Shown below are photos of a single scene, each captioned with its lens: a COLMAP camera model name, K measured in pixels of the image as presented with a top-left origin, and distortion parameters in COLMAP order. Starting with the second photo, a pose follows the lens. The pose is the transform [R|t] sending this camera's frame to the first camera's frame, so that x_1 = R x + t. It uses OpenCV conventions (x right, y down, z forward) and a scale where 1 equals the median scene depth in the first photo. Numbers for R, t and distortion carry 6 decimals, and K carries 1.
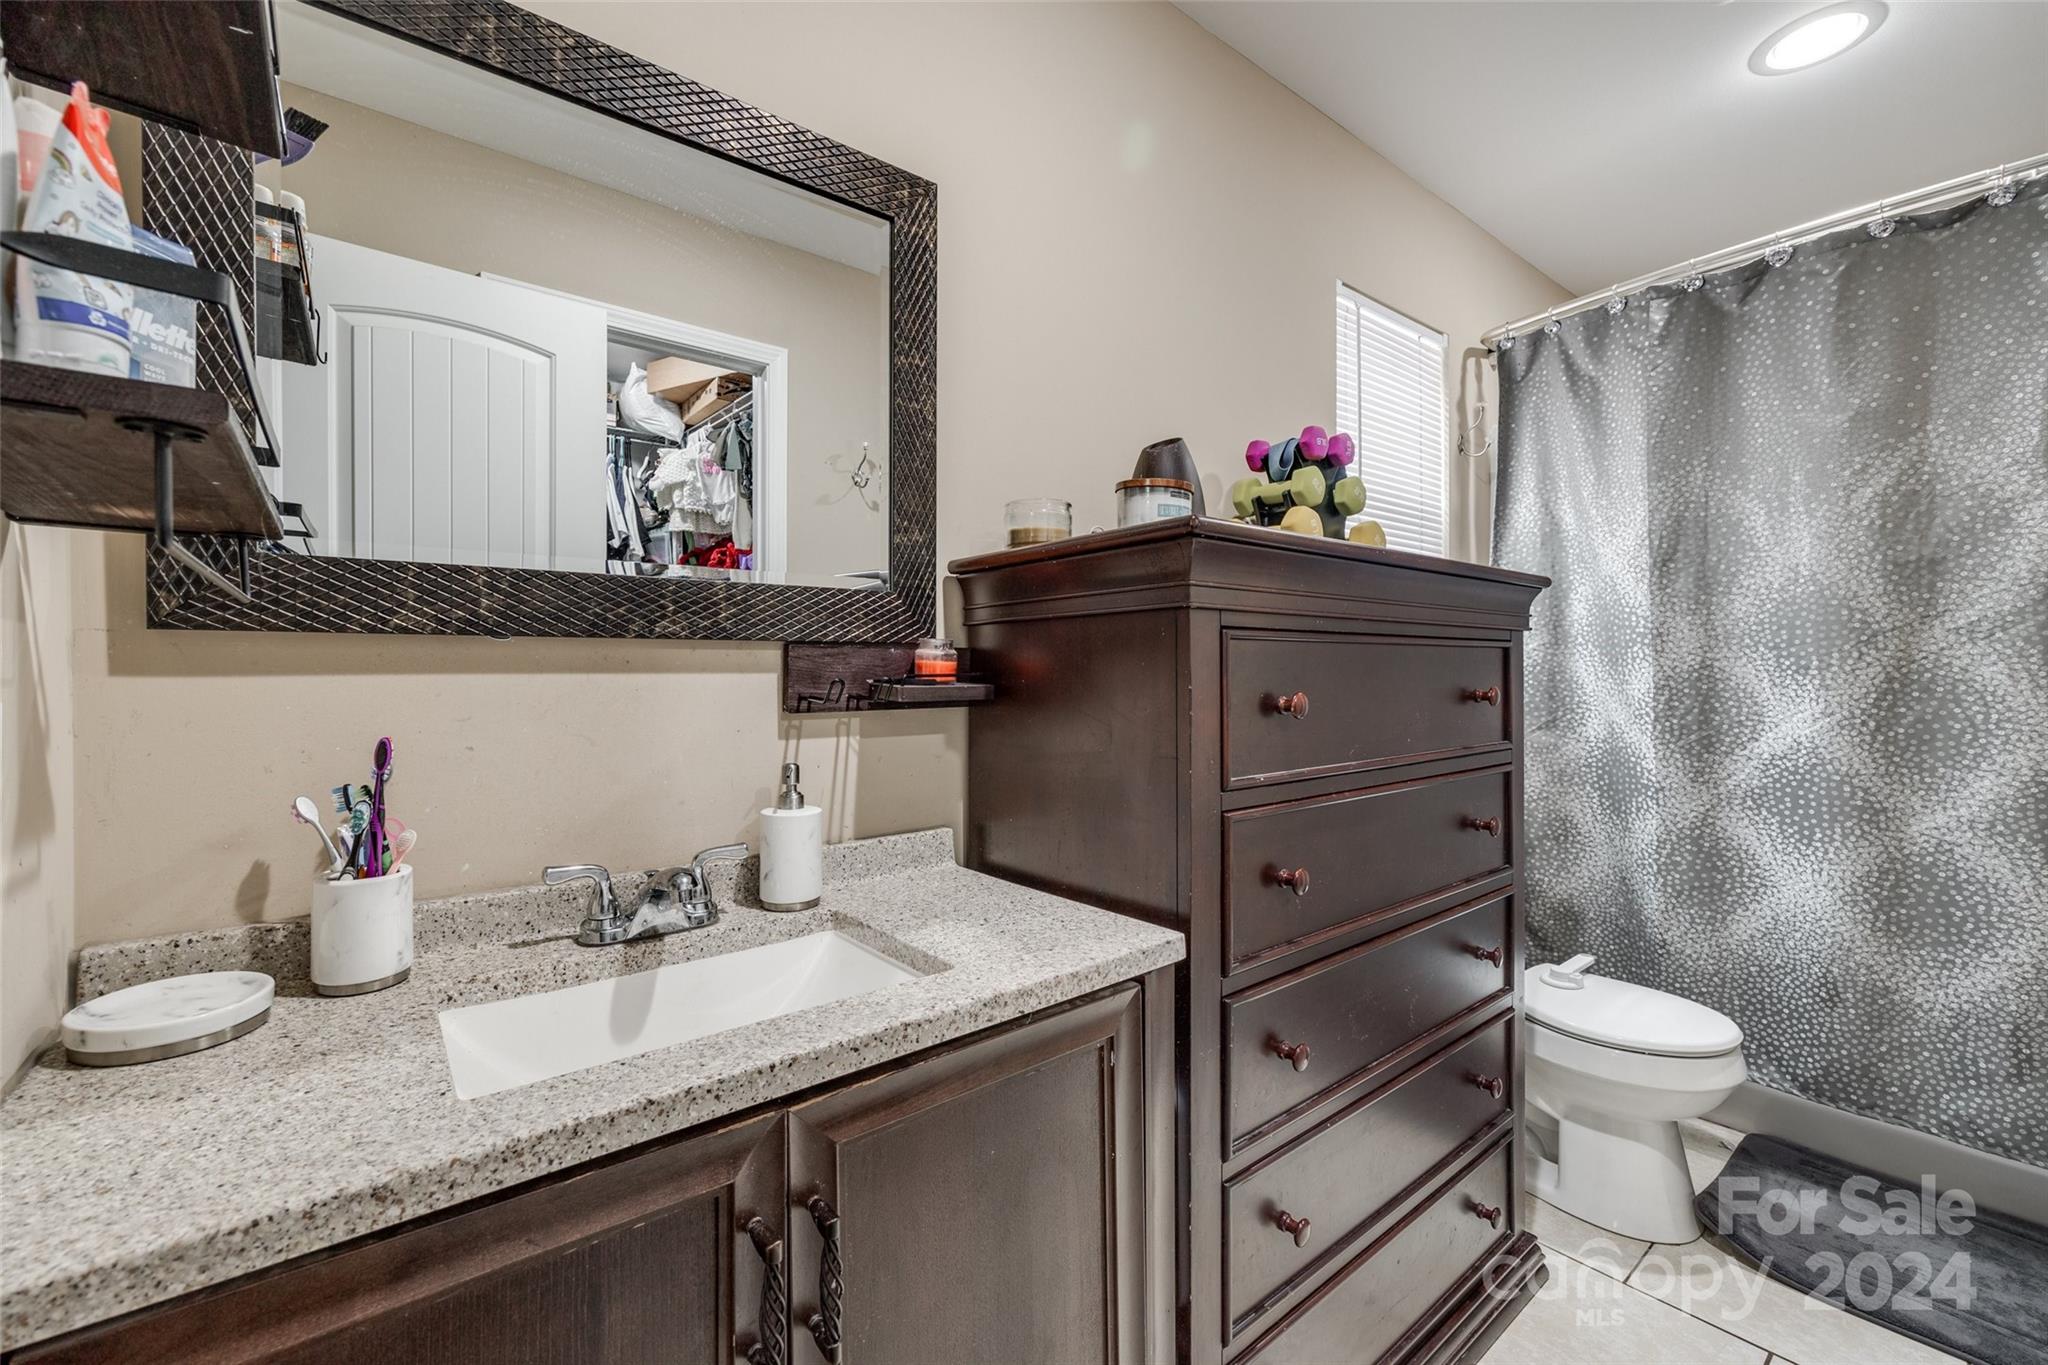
lens RADIAL K [[838.7, 0, 1013.0], [0, 838.7, 664.0], [0, 0, 1]] dist [-0.002537, -0.000251]
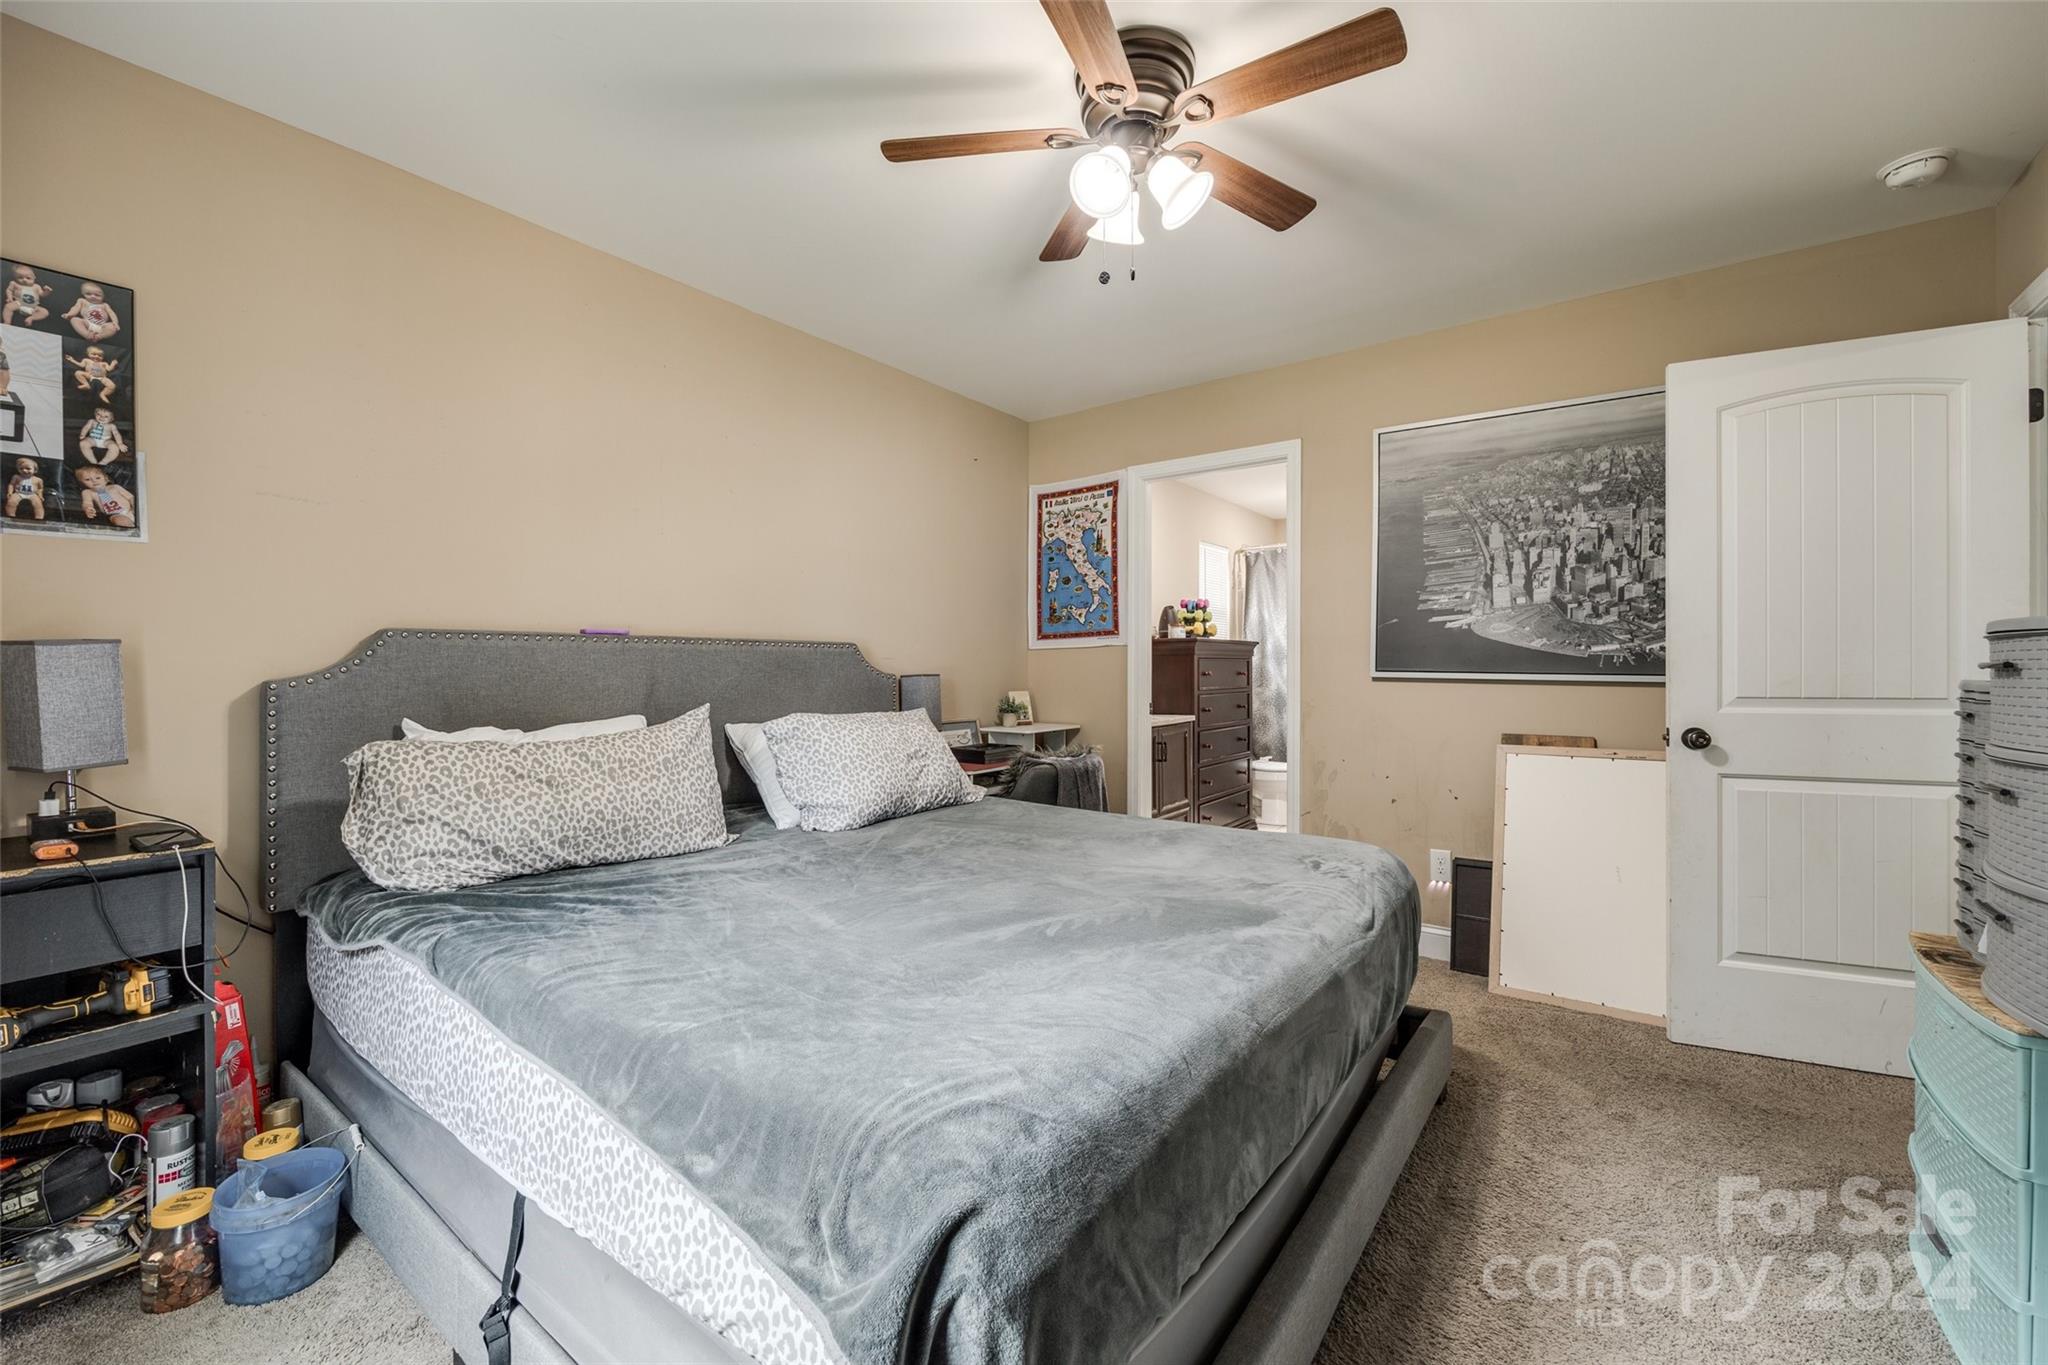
lens RADIAL K [[838.7, 0, 1013.0], [0, 838.7, 664.0], [0, 0, 1]] dist [-0.002537, -0.000251]
pose [[0.965483, 0.002460, 0.260454, -1.031538], [-0.003233, 0.999992, 0.002540, -0.007416], [-0.260445, -0.003294, 0.965483, -1.725054]]
